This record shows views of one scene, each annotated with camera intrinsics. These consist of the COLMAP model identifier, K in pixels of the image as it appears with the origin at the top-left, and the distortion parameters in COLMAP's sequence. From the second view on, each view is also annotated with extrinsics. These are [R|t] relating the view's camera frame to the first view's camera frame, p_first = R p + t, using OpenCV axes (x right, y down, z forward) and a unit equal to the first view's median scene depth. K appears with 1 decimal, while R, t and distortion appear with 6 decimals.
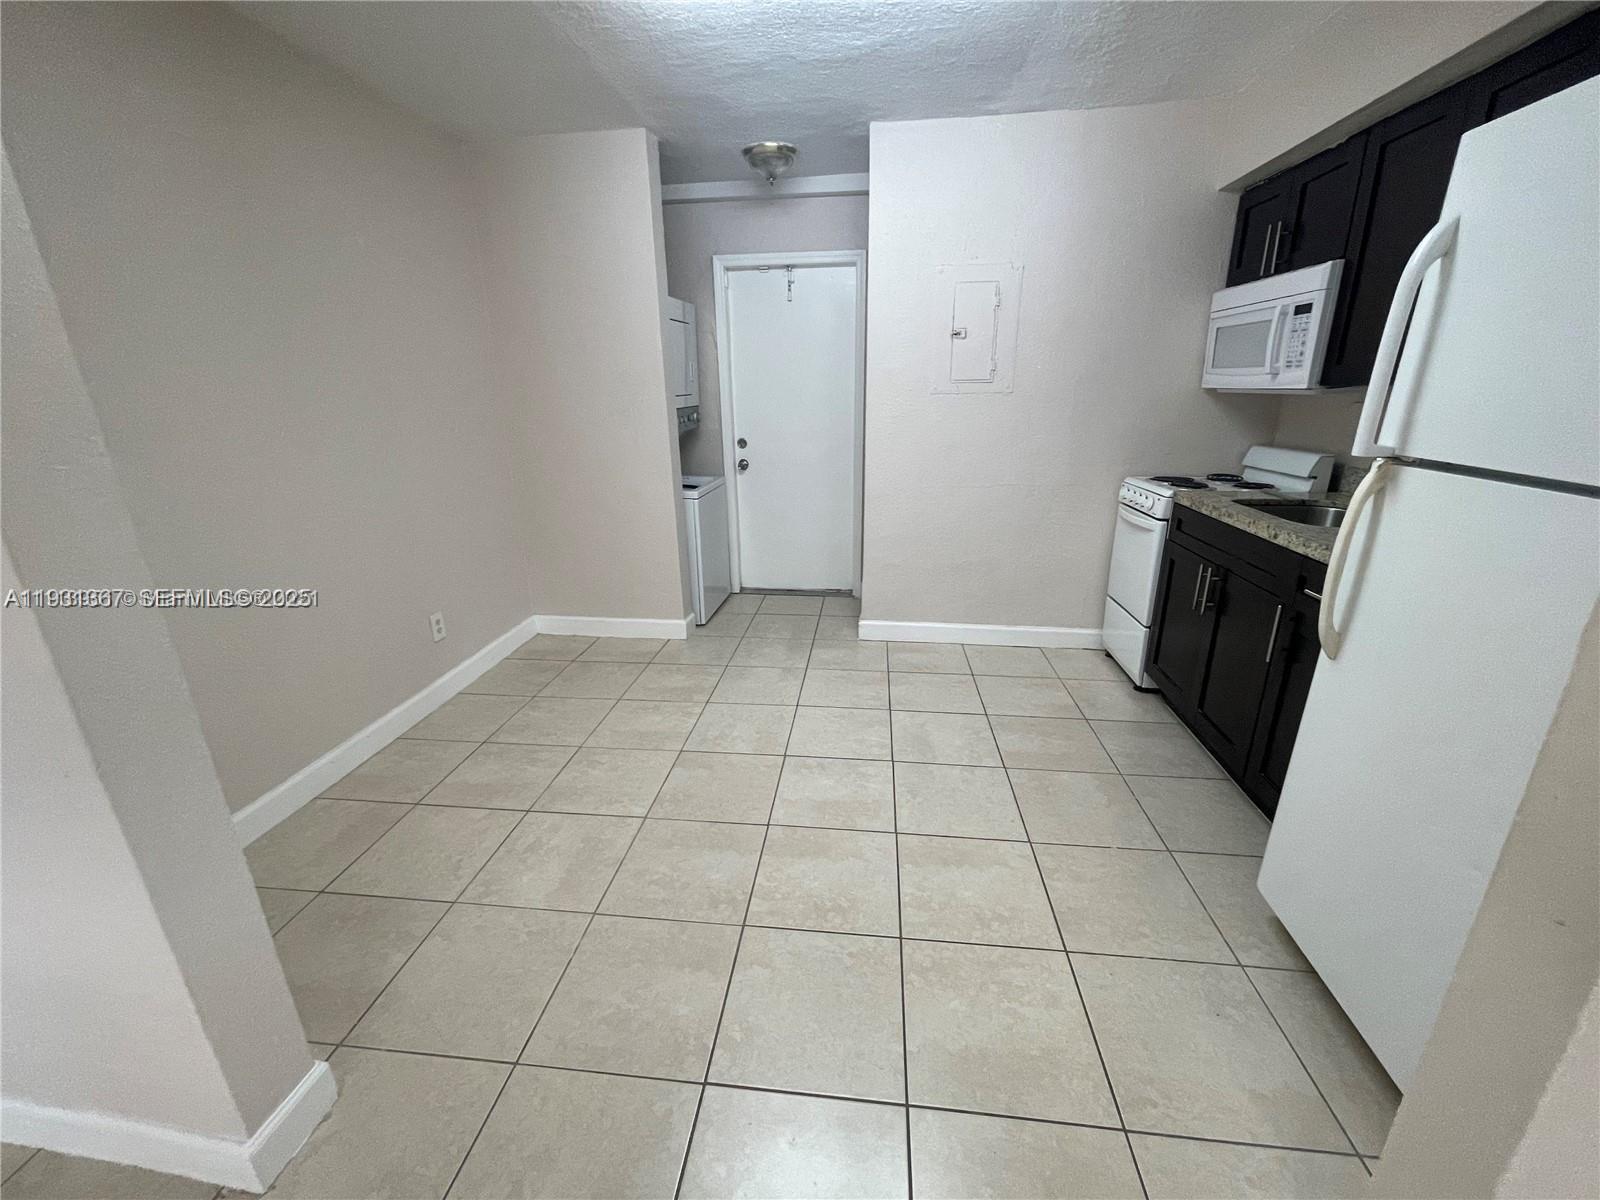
lens RADIAL K [[645.6, 0, 799.4], [0, 645.6, 584.8], [0, 0, 1]] dist [0.000104, 0.000217]
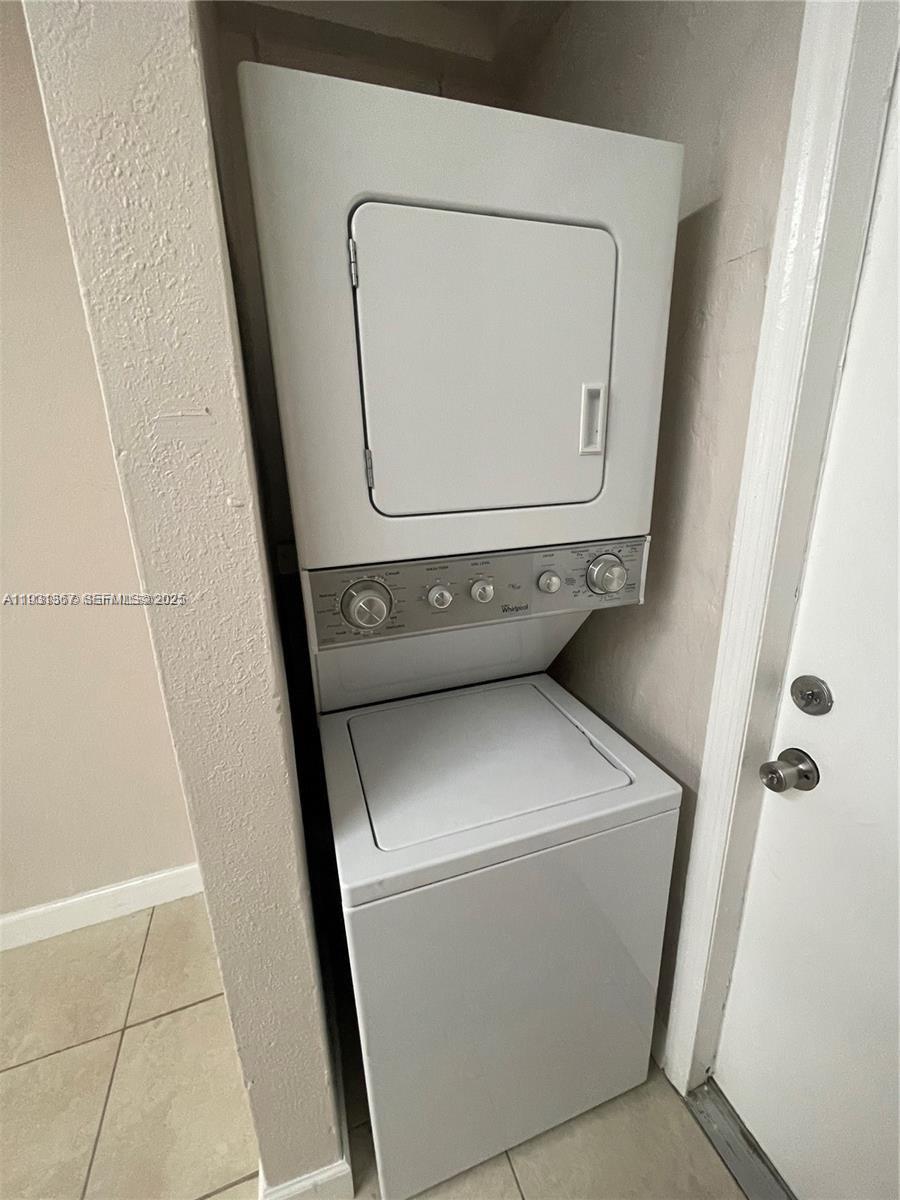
lens RADIAL K [[484.2, 0, 451.3], [0, 484.2, 598.0], [0, 0, 1]] dist [0.000104, 0.000217]
pose [[0.435515, 0.251392, -0.864366, 0.006646], [-0.249821, 0.956249, 0.152241, -0.249413], [0.864821, 0.149634, 0.479264, 0.772405]]
